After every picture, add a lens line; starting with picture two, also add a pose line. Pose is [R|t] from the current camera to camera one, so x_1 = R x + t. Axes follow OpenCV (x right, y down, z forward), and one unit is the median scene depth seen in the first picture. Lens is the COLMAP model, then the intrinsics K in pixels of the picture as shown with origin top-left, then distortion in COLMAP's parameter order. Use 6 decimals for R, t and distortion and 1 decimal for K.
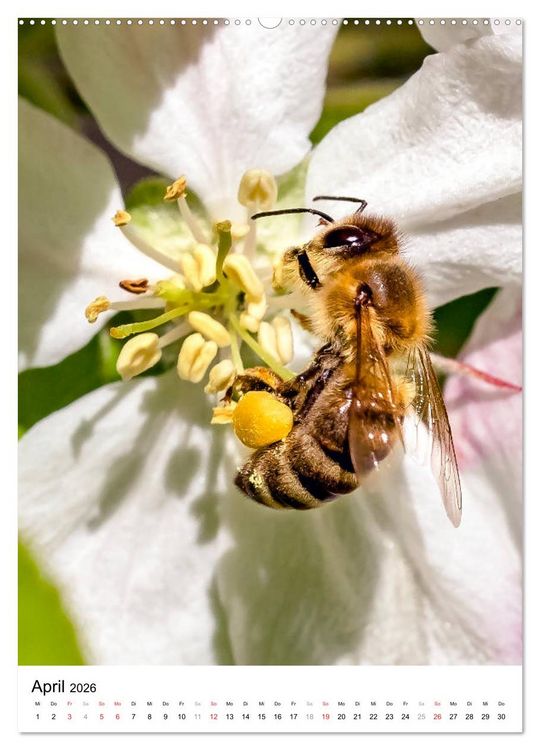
lens RADIAL K [[302.9, 0, 270.0], [0, 302.9, 375.0], [0, 0, 1]] dist [0.000286, 0.000065]
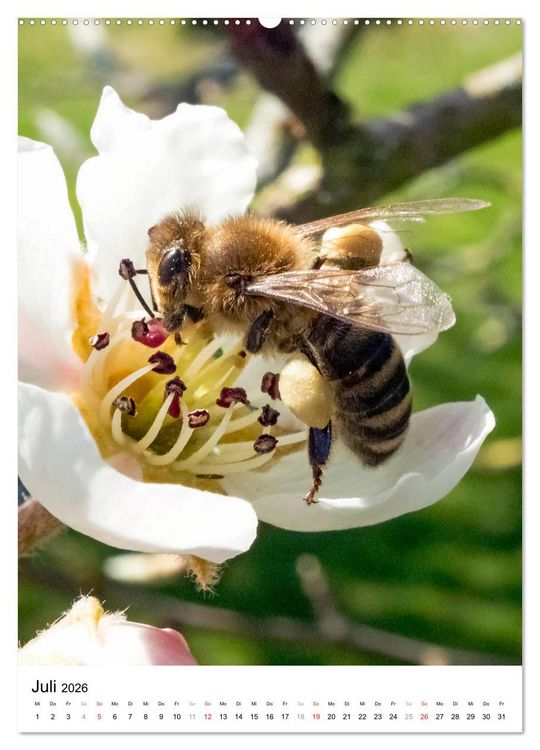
lens RADIAL K [[302.5, 0, 270.0], [0, 302.5, 375.0], [0, 0, 1]] dist [0.000892, 0.000216]
pose [[1.000000, -0.000378, -0.000380, 0.028257], [0.000378, 1.000000, -0.000106, 0.000044], [0.000380, 0.000105, 1.000000, -0.000002]]
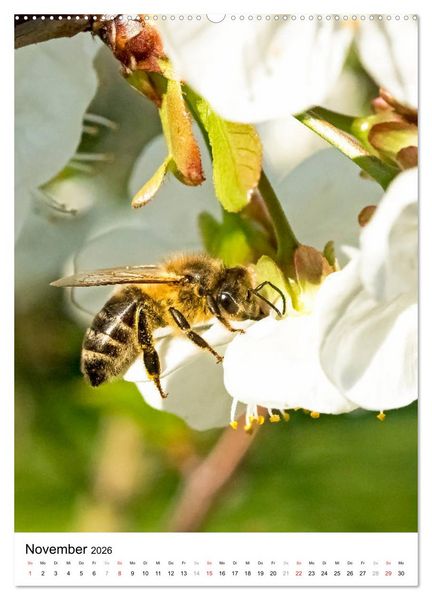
lens RADIAL K [[242.3, 0, 216.0], [0, 242.3, 300.0], [0, 0, 1]] dist [0.000286, 0.000065]
pose [[1.000000, -0.000270, 0.000102, -0.146480], [0.000270, 1.000000, 0.000031, -0.000034], [-0.000102, -0.000031, 1.000000, 0.000172]]
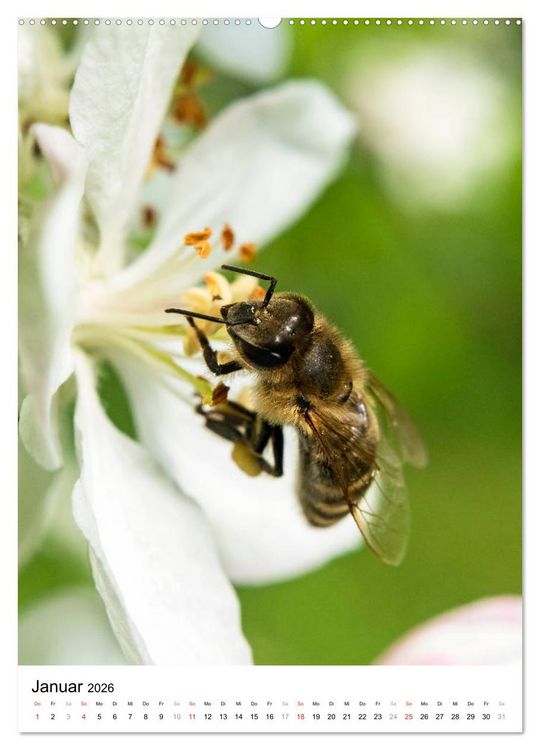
lens RADIAL K [[302.9, 0, 270.0], [0, 302.9, 375.0], [0, 0, 1]] dist [0.000286, 0.000065]
pose [[1.000000, 0.000444, 0.000600, -0.060450], [-0.000444, 1.000000, 0.000095, -0.000255], [-0.000600, -0.000095, 1.000000, 0.000253]]
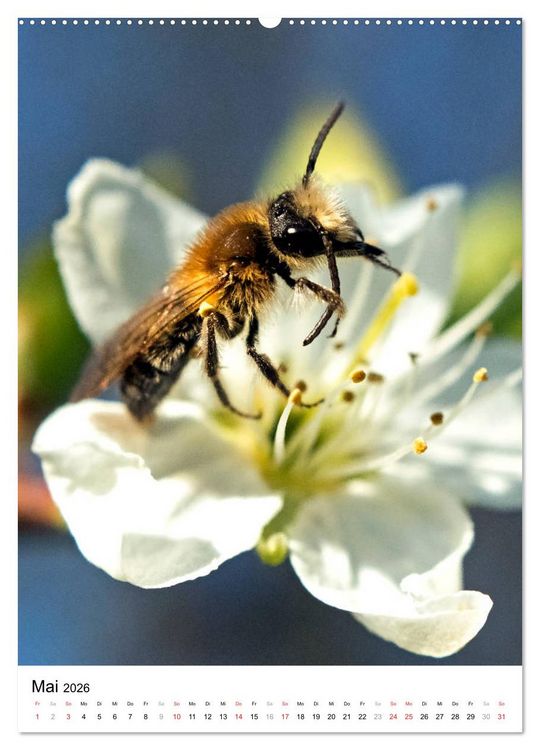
lens RADIAL K [[302.8, 0, 323.7], [0, 302.8, 375.3], [0, 0, 1]] dist [0.000443, 0.000061]
pose [[1.000000, 0.000115, 0.000113, 0.199392], [-0.000115, 1.000000, 0.000394, -0.000022], [-0.000113, -0.000394, 1.000000, -0.000019]]
